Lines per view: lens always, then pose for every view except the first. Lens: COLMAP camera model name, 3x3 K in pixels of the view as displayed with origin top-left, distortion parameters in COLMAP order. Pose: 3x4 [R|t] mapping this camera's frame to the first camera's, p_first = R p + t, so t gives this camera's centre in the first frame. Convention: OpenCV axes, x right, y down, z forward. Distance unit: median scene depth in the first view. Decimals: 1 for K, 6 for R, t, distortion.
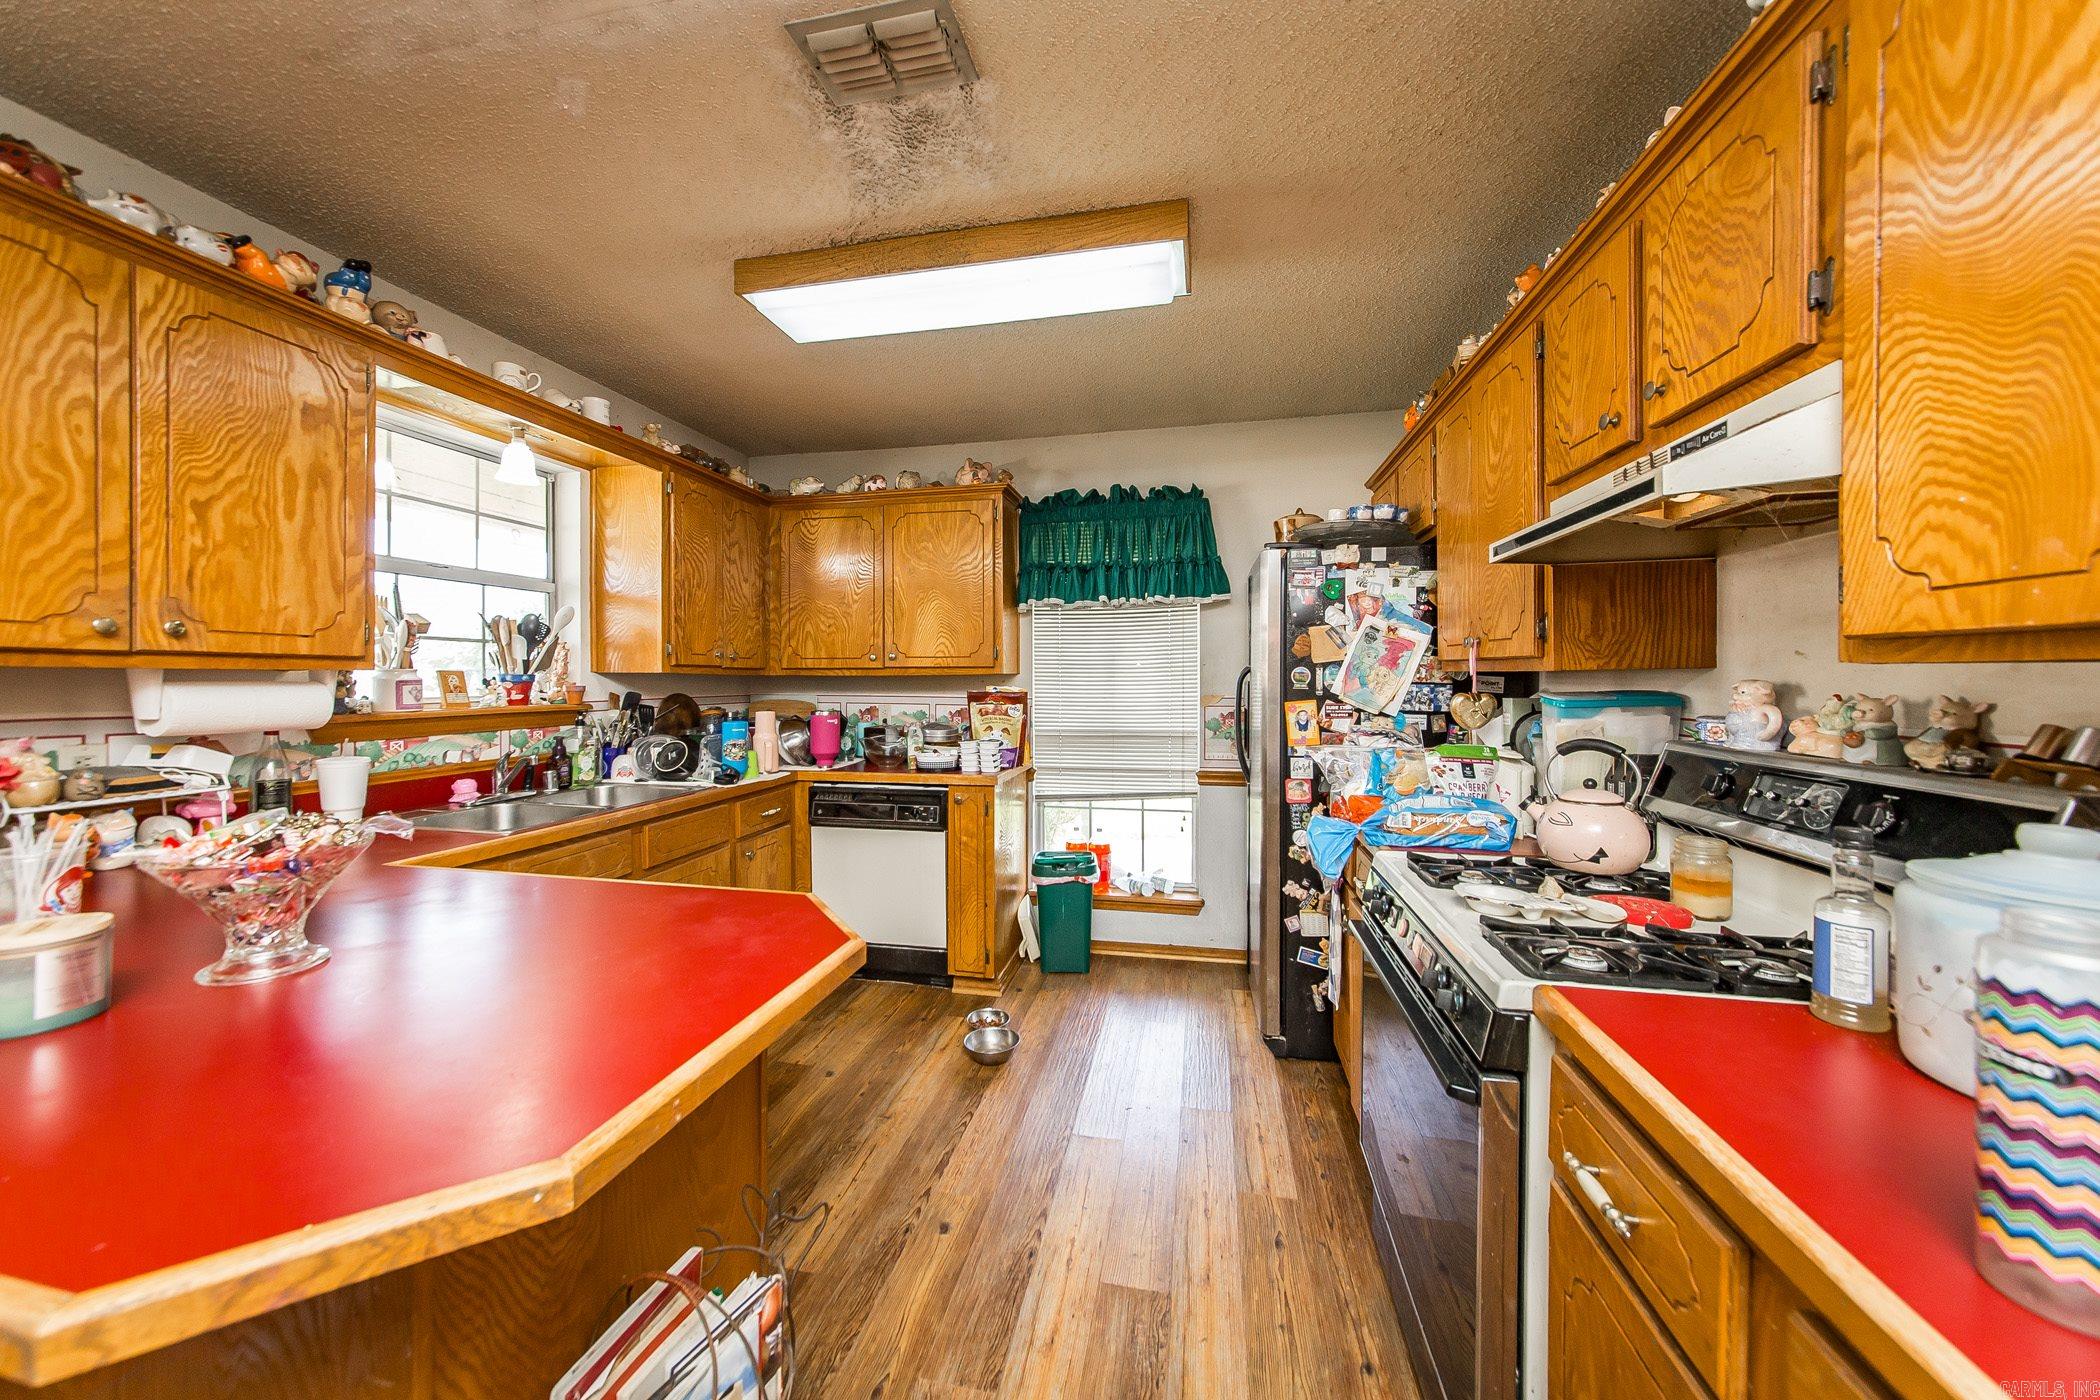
lens RADIAL K [[748.6, 0, 1033.2], [0, 748.6, 674.9], [0, 0, 1]] dist [-0.000308, -0.000009]
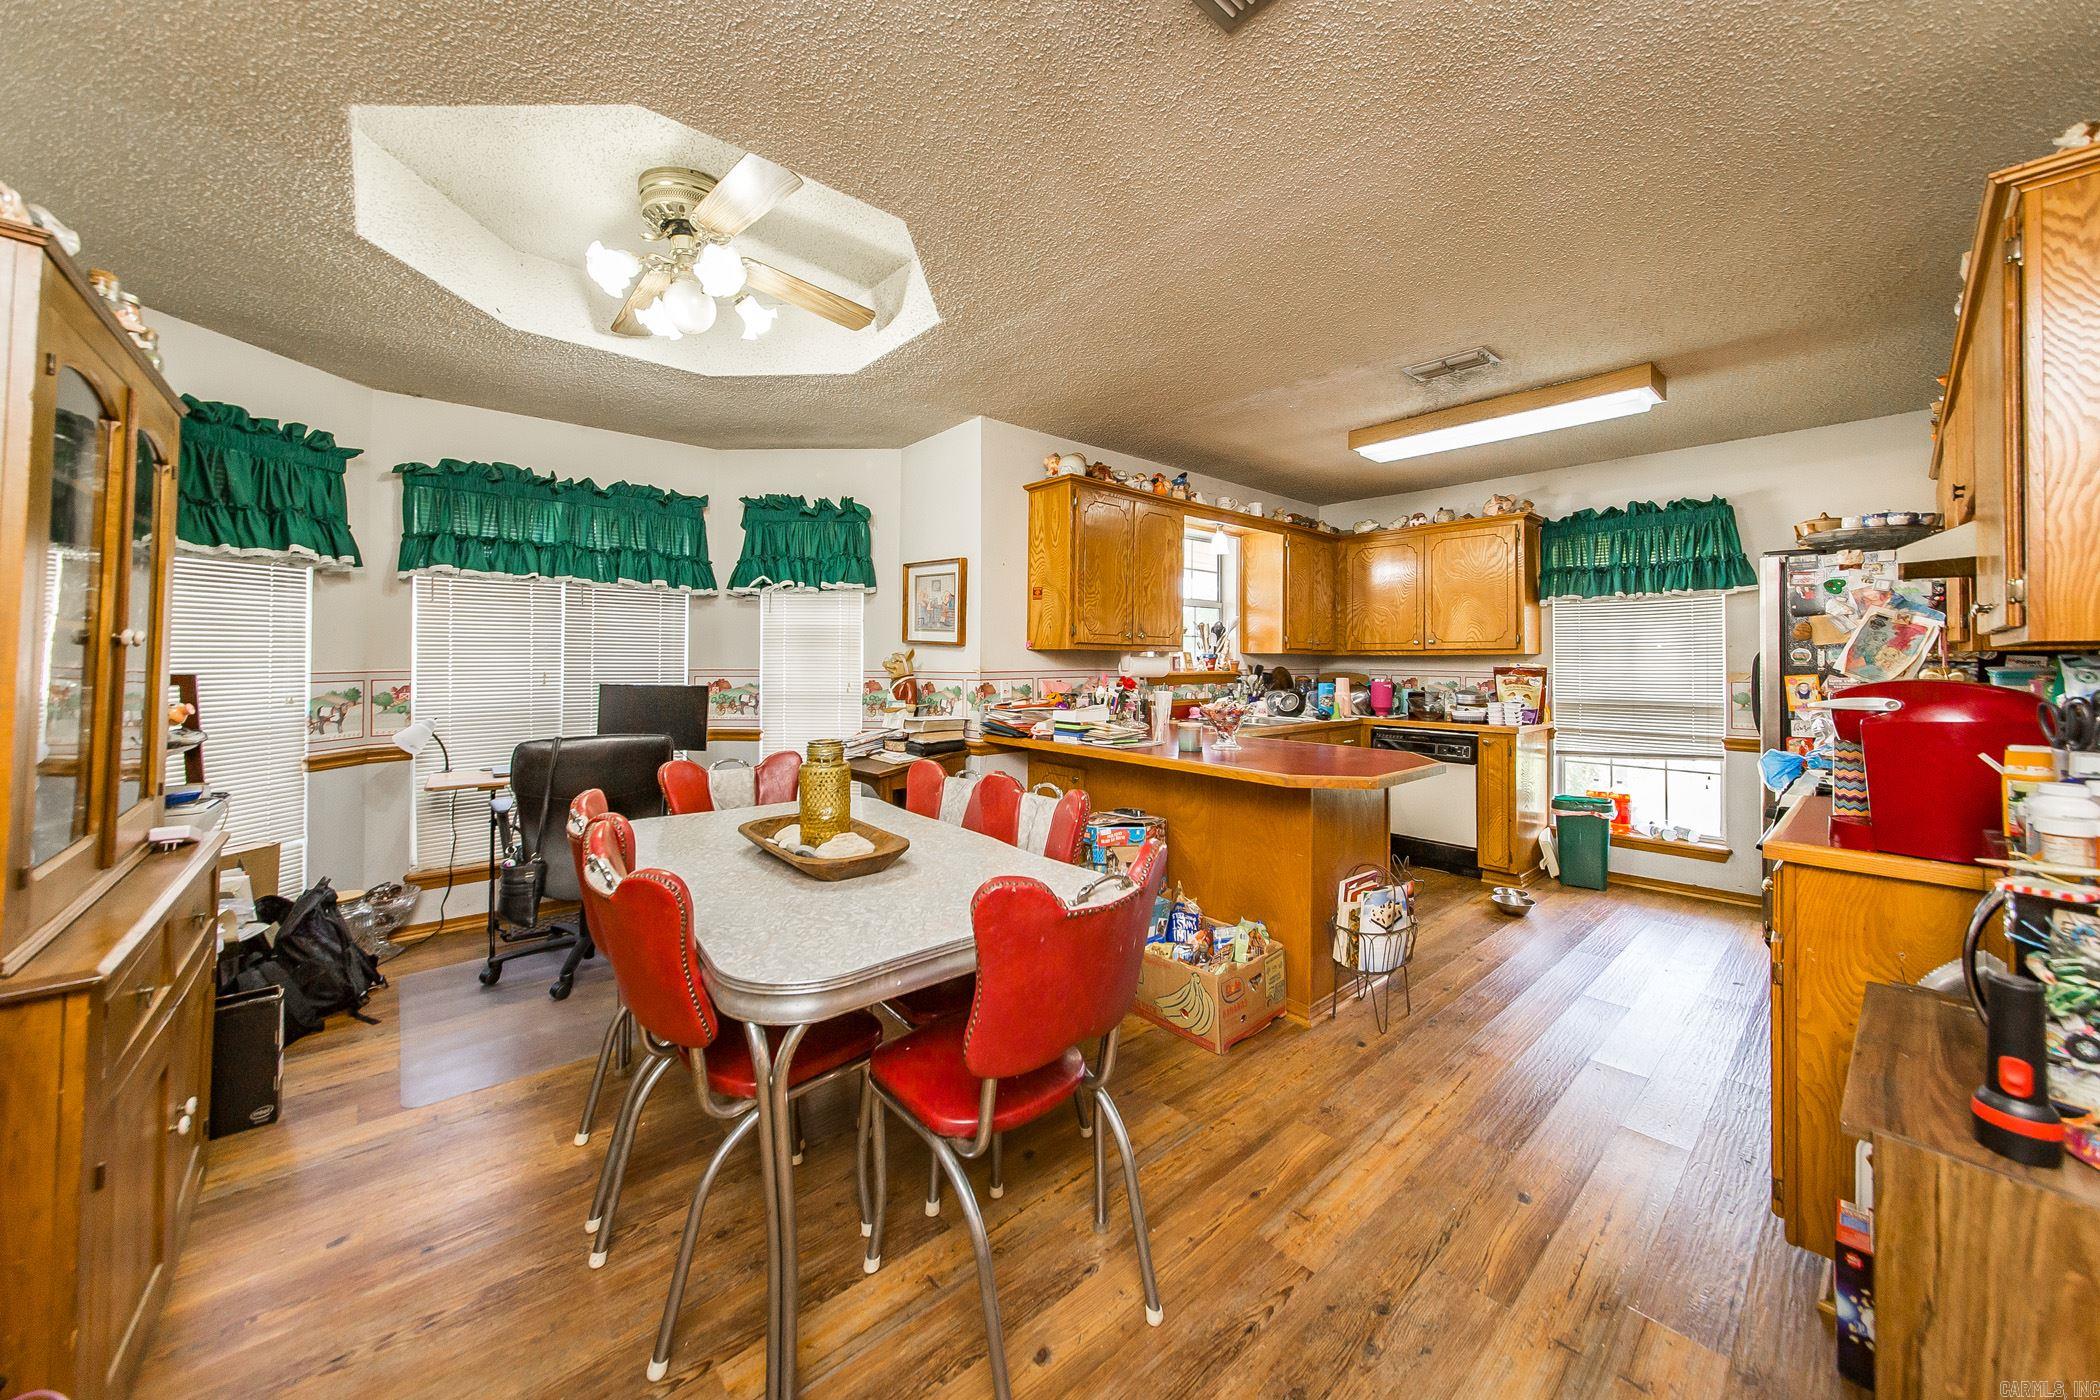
lens RADIAL K [[750.1, 0, 1038.3], [0, 750.1, 651.6], [0, 0, 1]] dist [0.001082, 0.000027]
pose [[0.806756, -0.001873, -0.590882, 0.051712], [-0.001557, 0.999985, -0.005296, 0.002710], [0.590883, 0.005193, 0.806741, -0.602578]]
